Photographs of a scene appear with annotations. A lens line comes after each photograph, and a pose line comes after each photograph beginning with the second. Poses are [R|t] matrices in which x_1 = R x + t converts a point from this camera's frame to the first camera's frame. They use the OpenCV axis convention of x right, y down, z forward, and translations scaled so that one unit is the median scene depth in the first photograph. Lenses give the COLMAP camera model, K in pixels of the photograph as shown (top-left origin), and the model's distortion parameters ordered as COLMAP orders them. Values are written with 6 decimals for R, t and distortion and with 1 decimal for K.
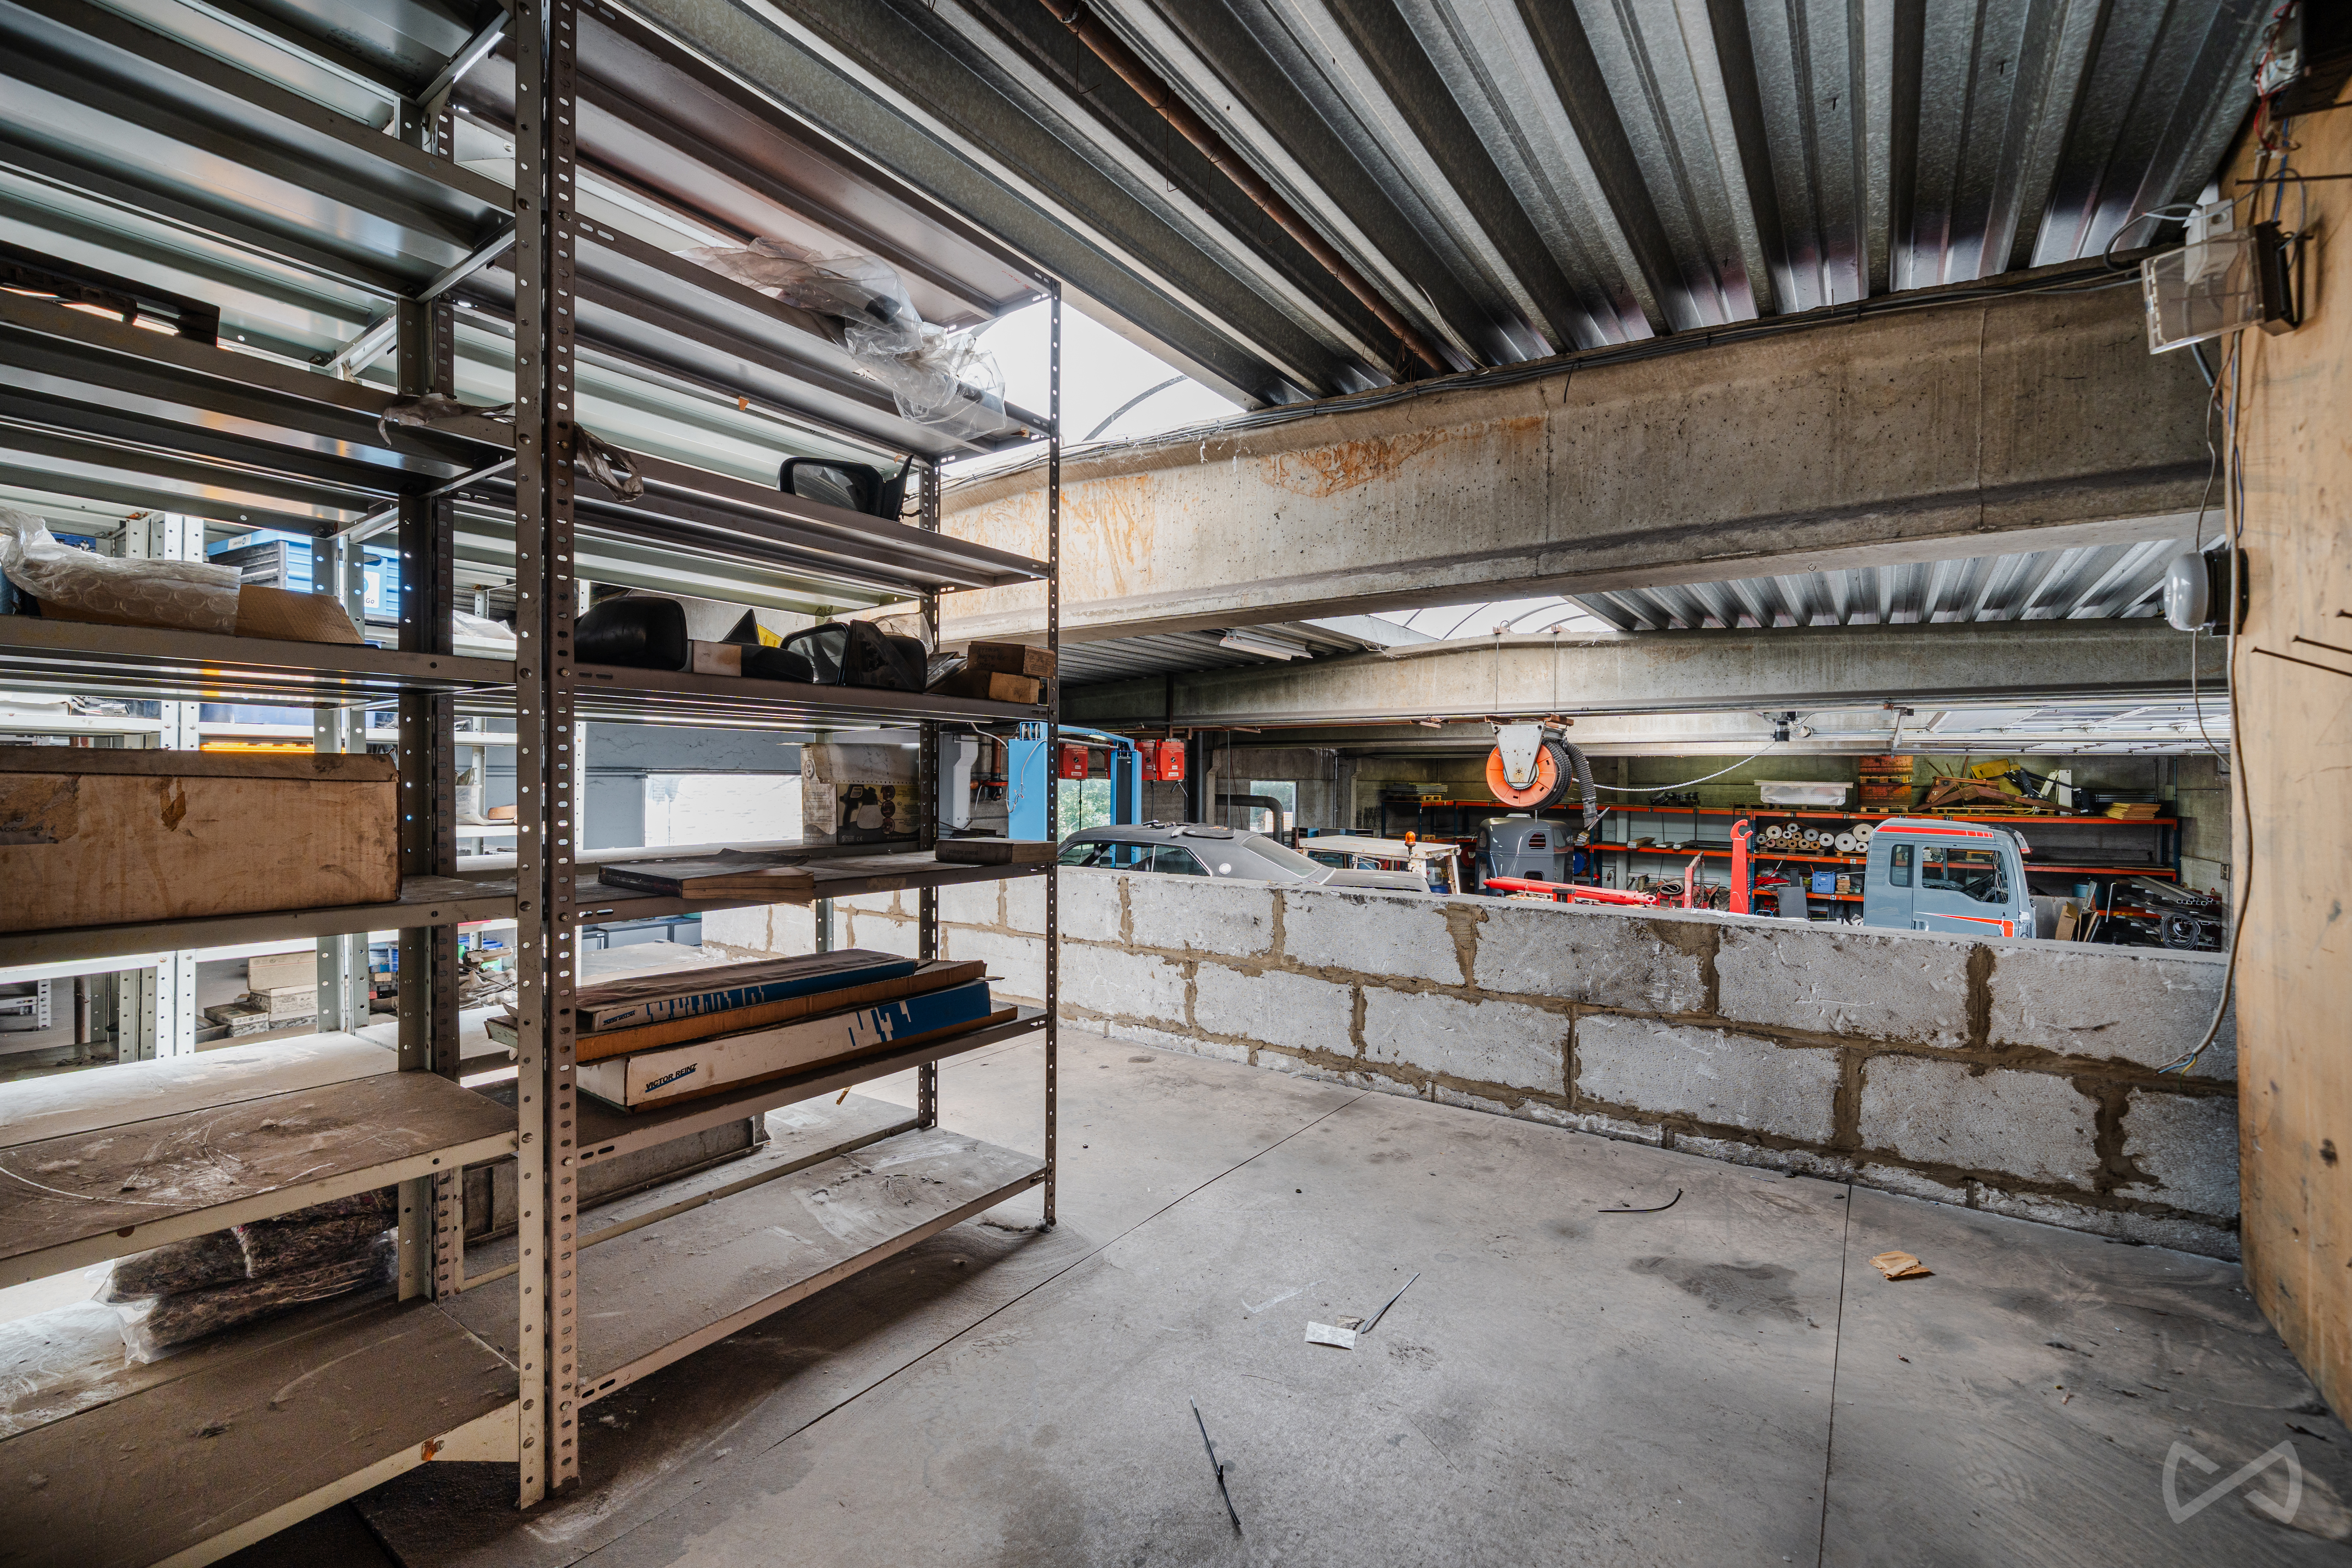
lens RADIAL K [[998.7, 0, 1164.8], [0, 998.7, 788.1], [0, 0, 1]] dist [-0.000972, 0.000177]
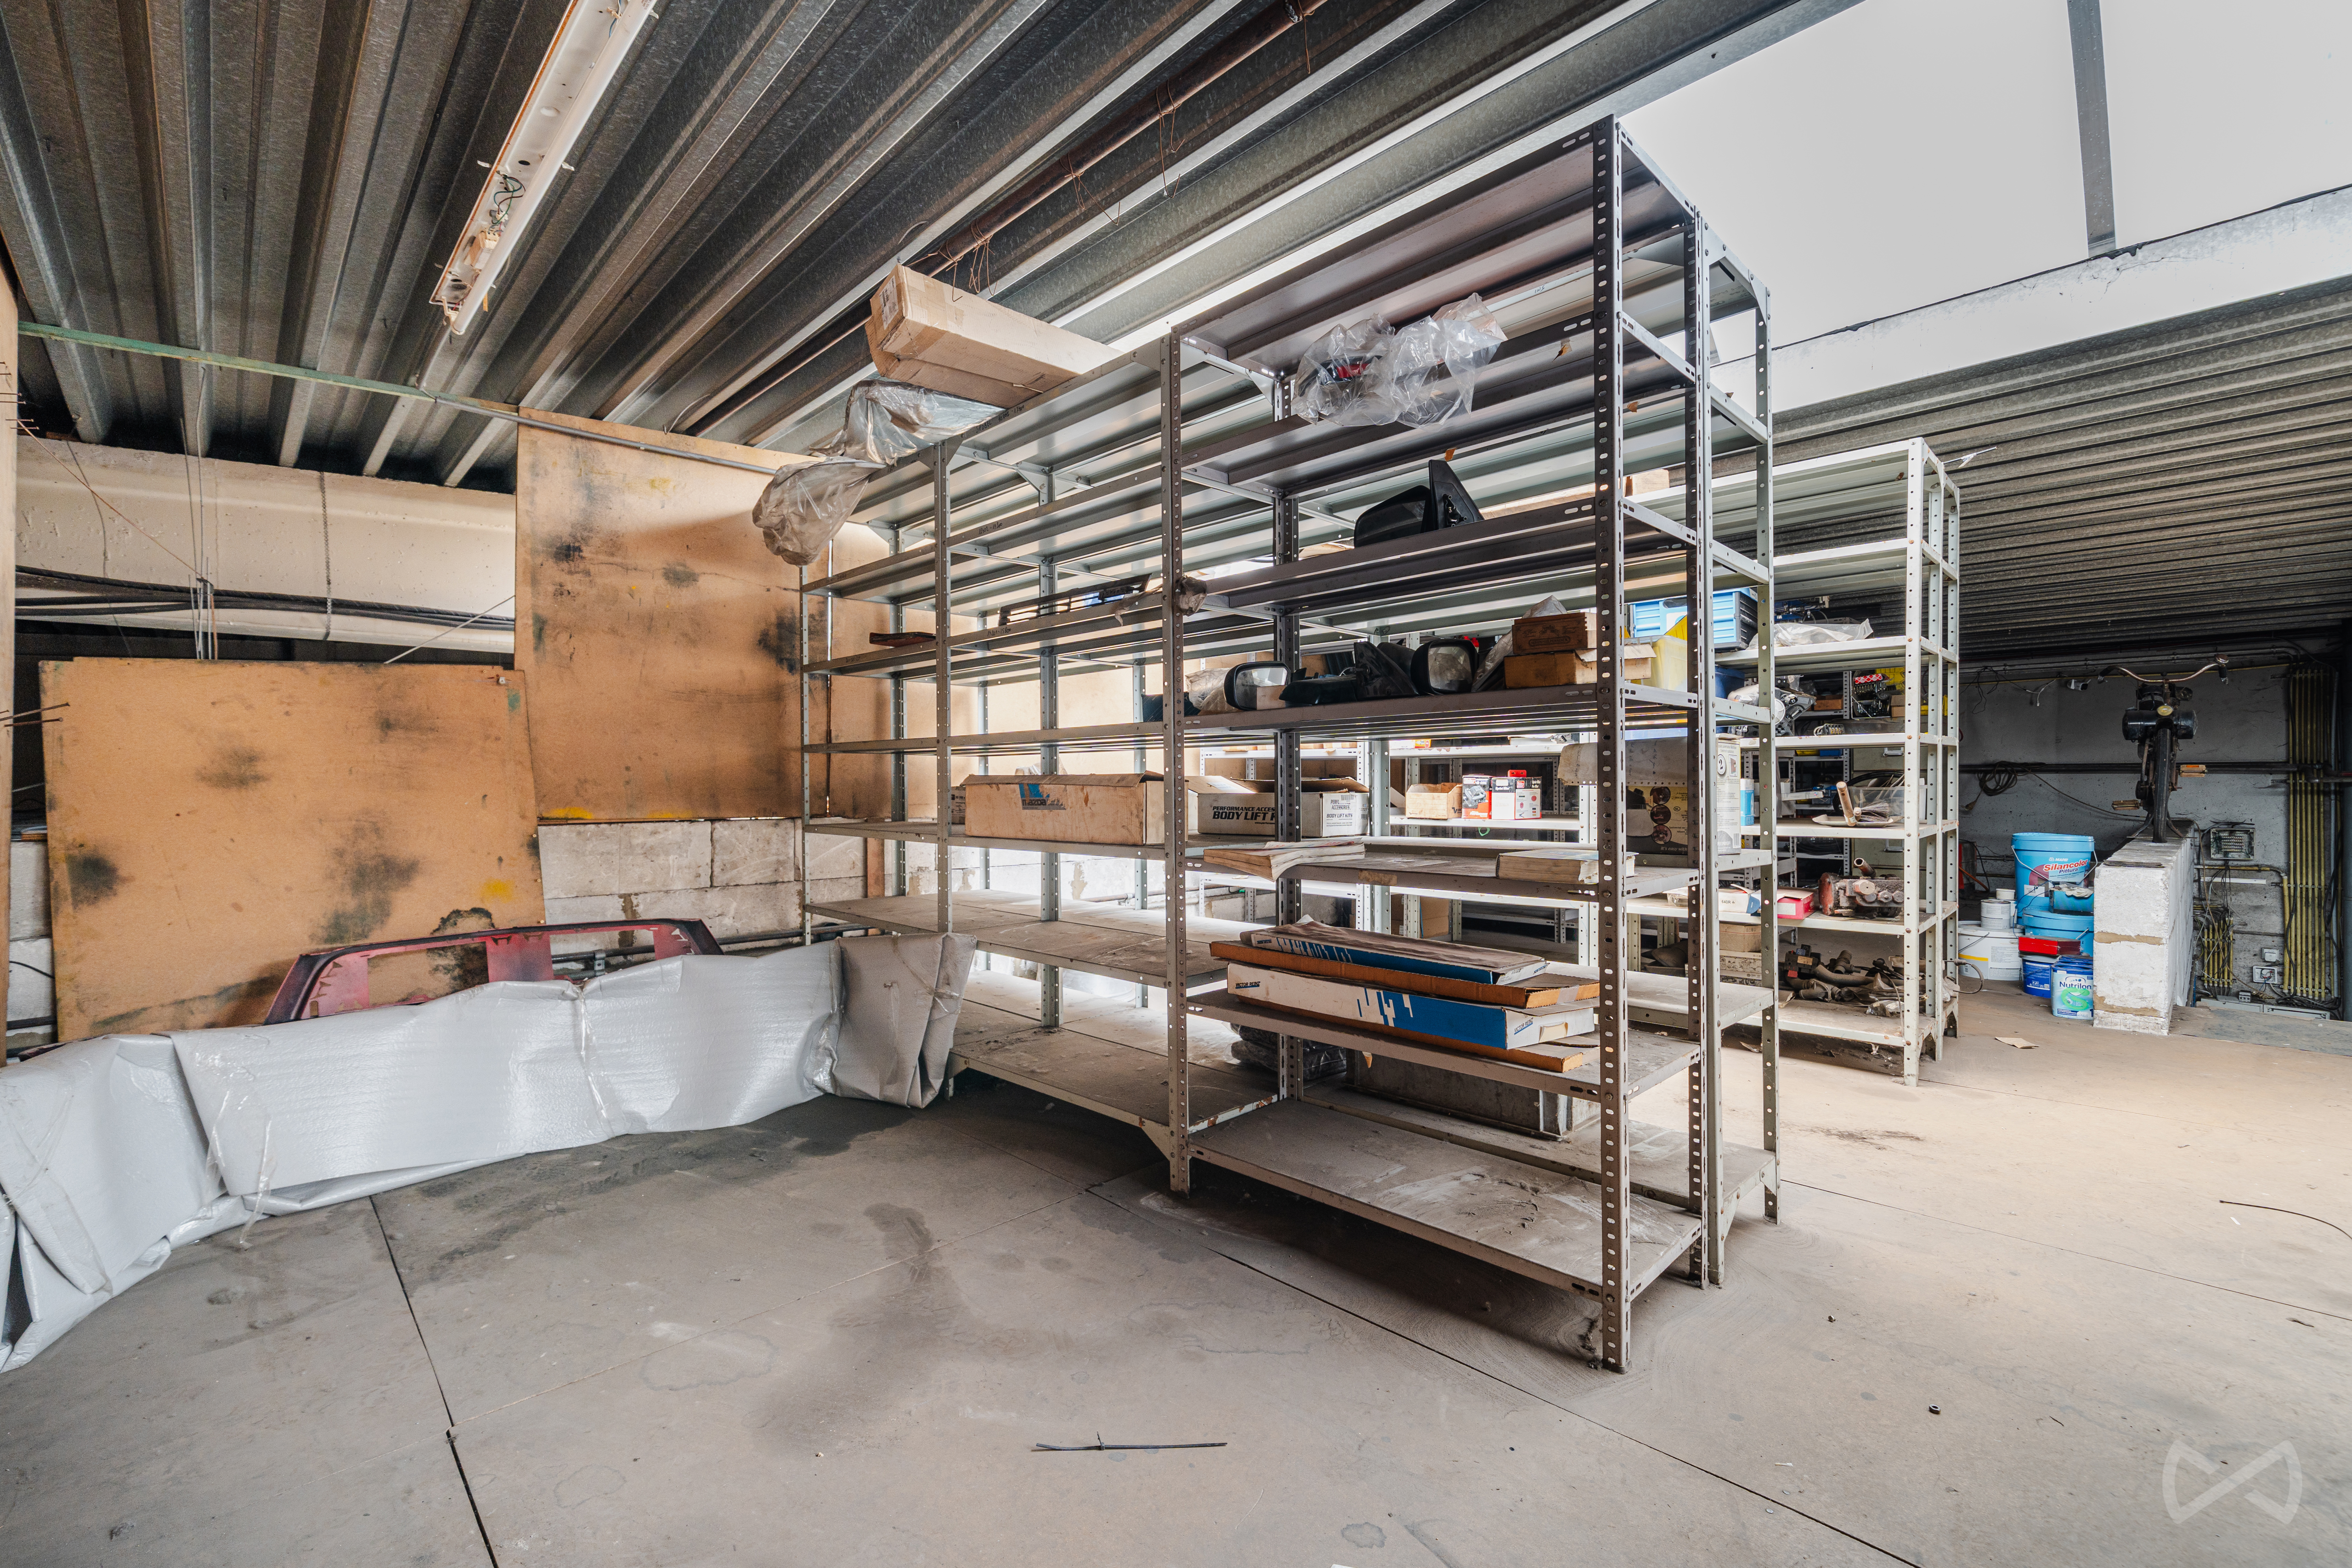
lens RADIAL K [[998.7, 0, 1164.8], [0, 998.7, 788.1], [0, 0, 1]] dist [-0.000972, 0.000177]
pose [[-0.186563, -0.001186, -0.982442, 0.831220], [-0.000382, 0.999999, -0.001135, -0.000653], [0.982443, 0.000163, -0.186564, 0.973448]]
